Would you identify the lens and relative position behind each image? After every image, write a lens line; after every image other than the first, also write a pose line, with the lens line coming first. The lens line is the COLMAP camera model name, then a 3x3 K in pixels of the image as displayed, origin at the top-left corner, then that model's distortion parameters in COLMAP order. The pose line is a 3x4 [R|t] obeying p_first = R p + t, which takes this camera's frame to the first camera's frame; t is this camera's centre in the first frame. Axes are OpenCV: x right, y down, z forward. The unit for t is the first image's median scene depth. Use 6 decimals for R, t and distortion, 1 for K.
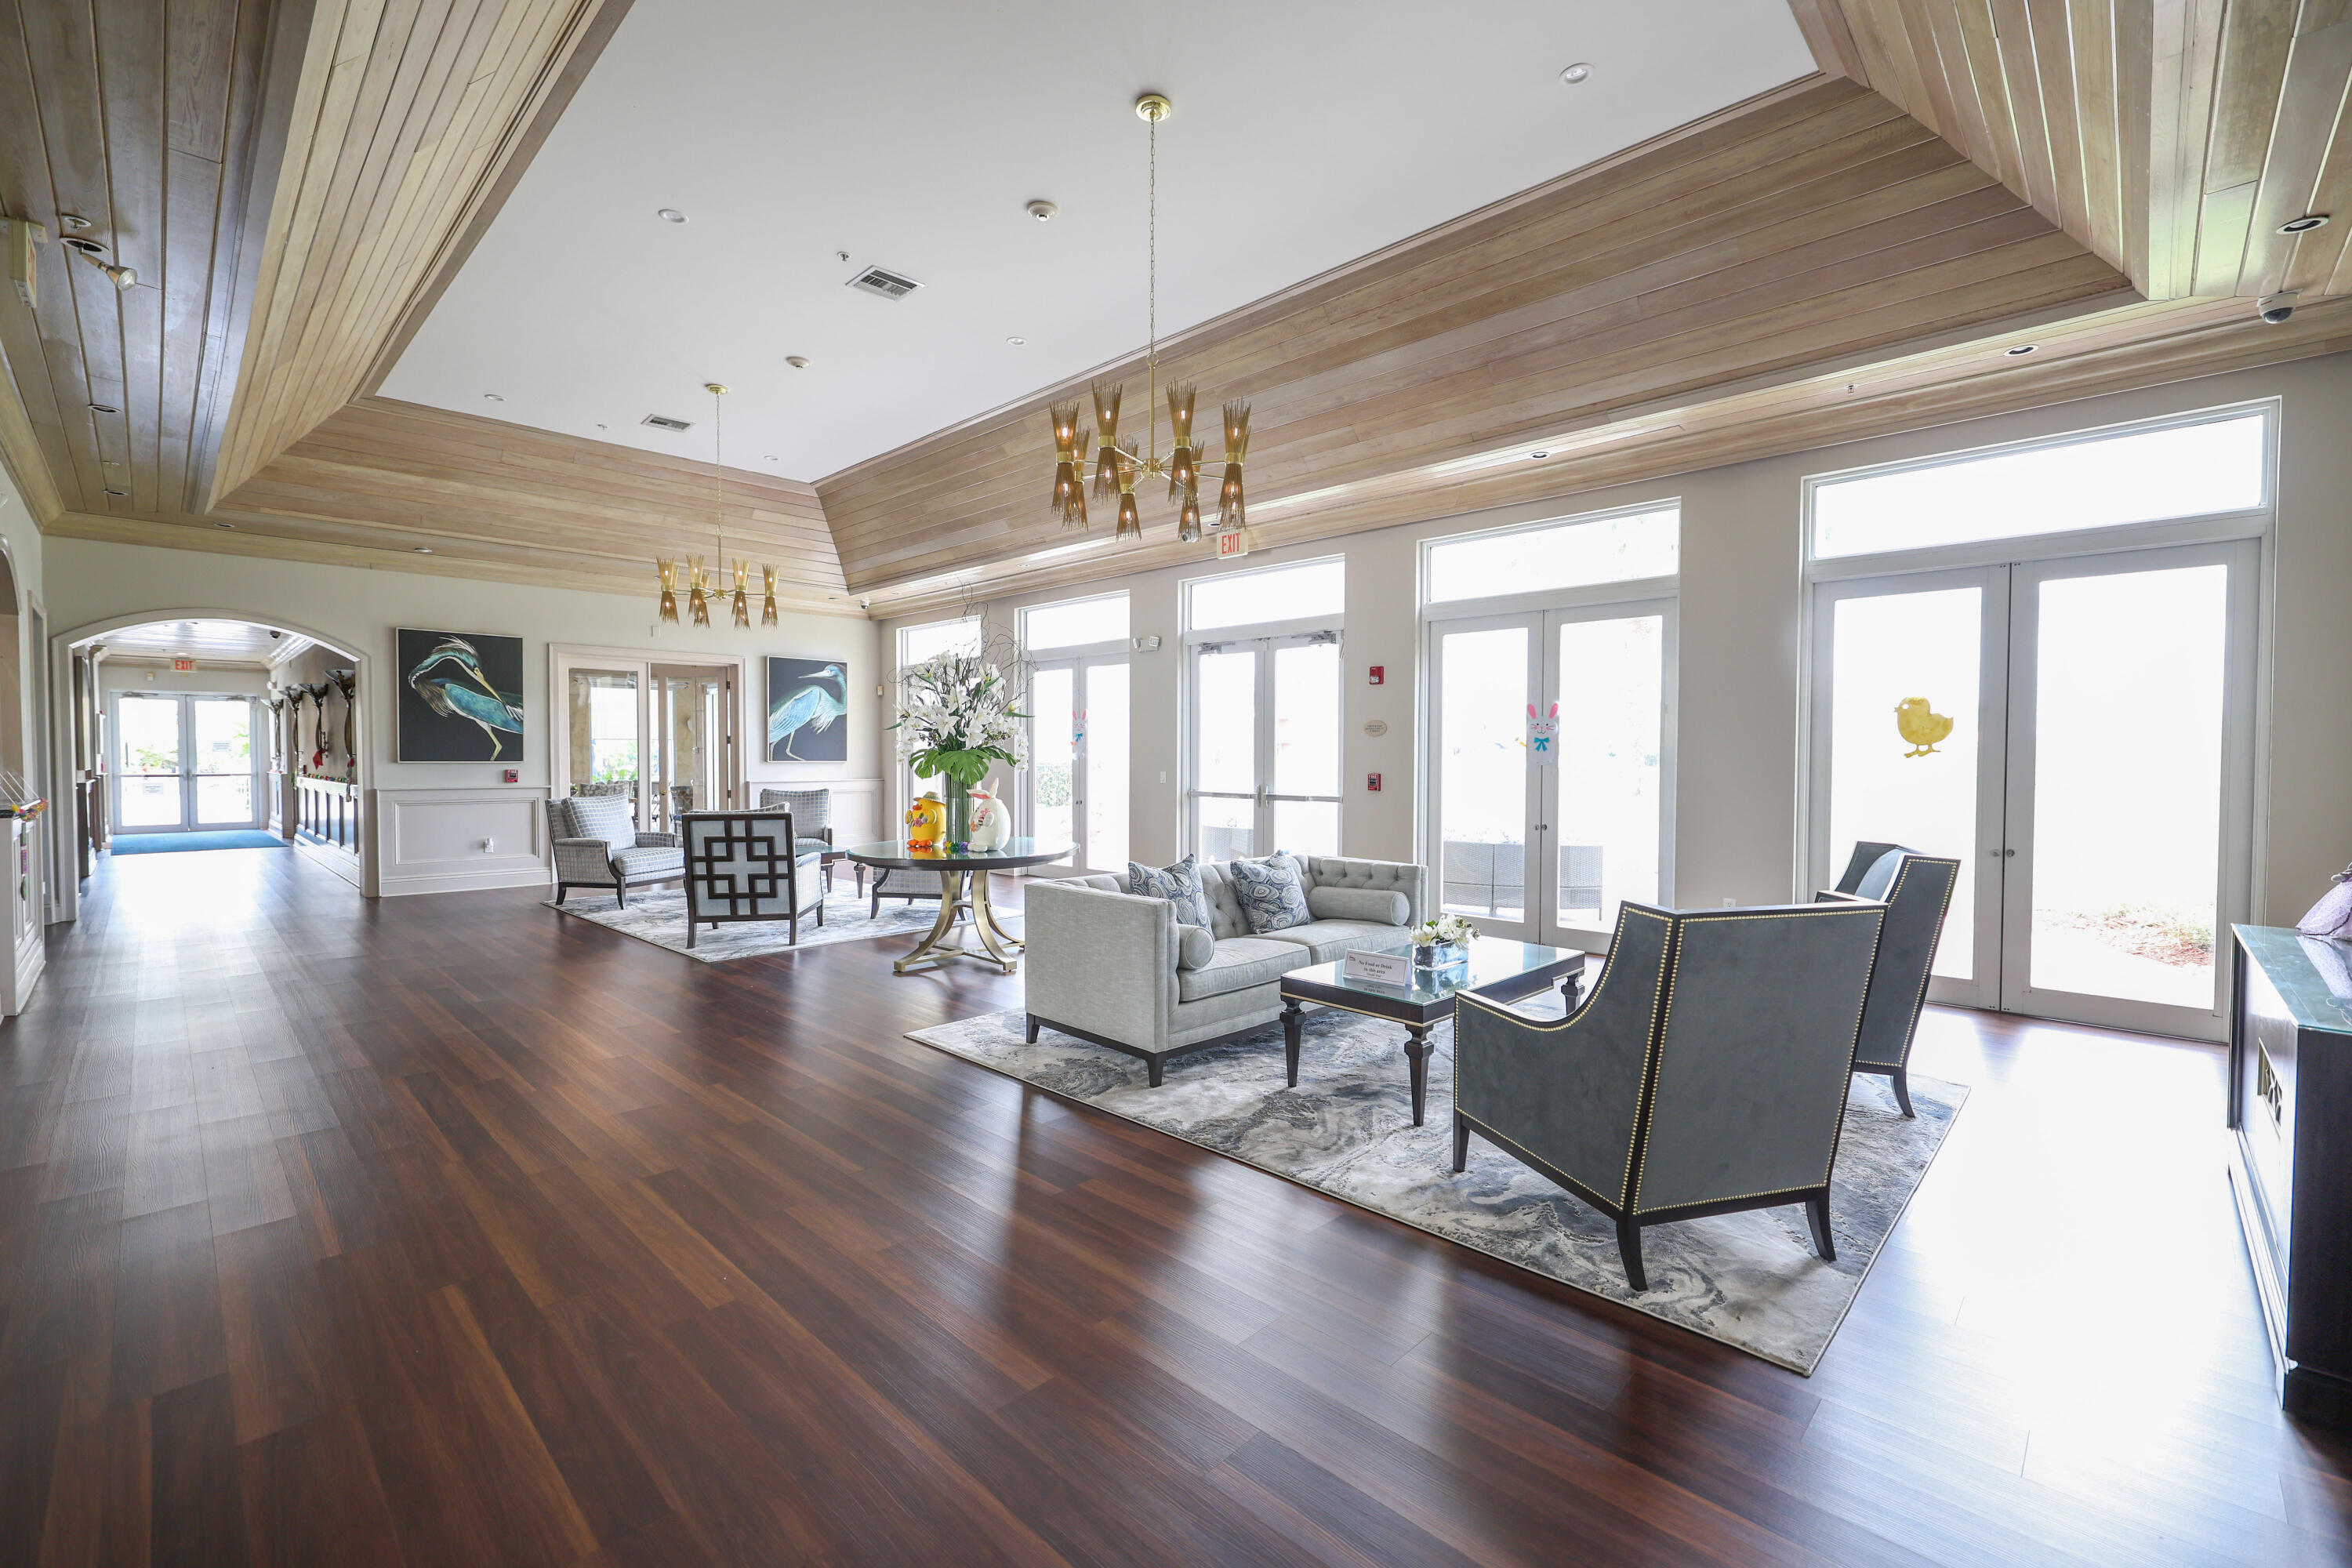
lens RADIAL K [[1002.3, 0, 1176.5], [0, 1002.3, 780.2], [0, 0, 1]] dist [0.000186, 0.000050]
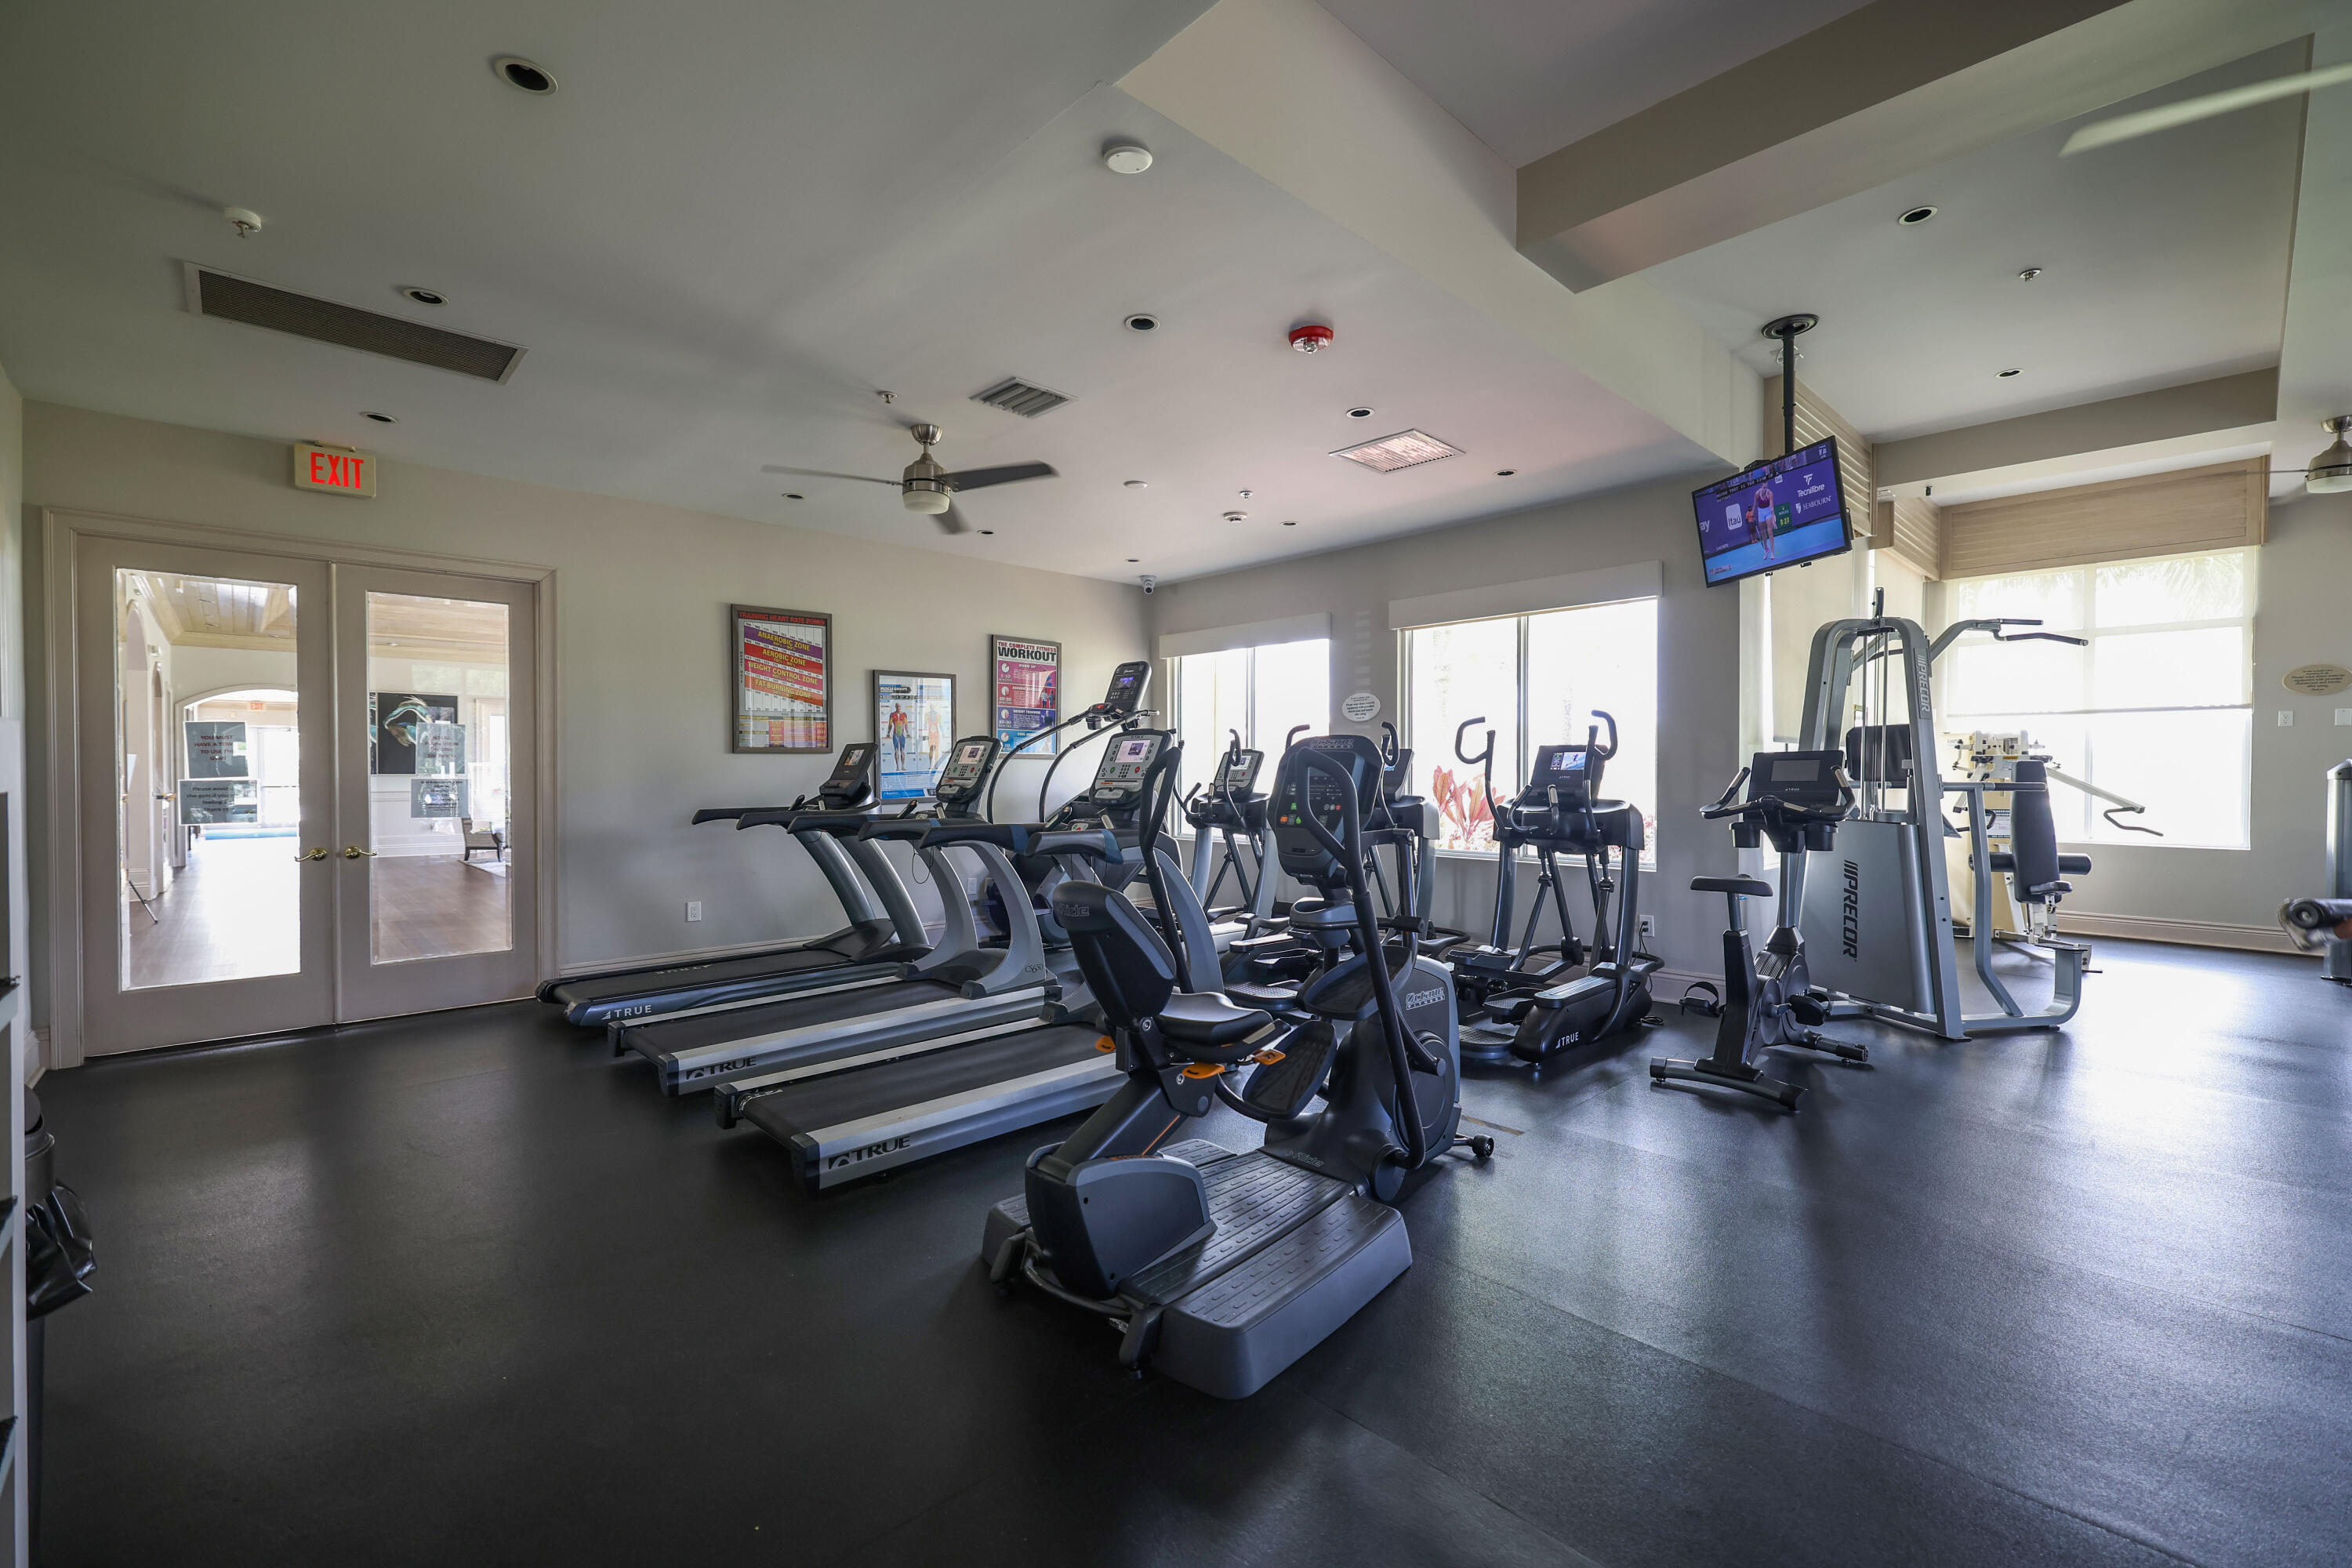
lens RADIAL K [[1002.3, 0, 1174.9], [0, 1002.3, 782.0], [0, 0, 1]] dist [0.000186, 0.000050]
pose [[0.998979, -0.002960, -0.045081, 0.573043], [0.002404, 0.999920, -0.012381, 0.016537], [0.045114, 0.012260, 0.998907, -0.547236]]
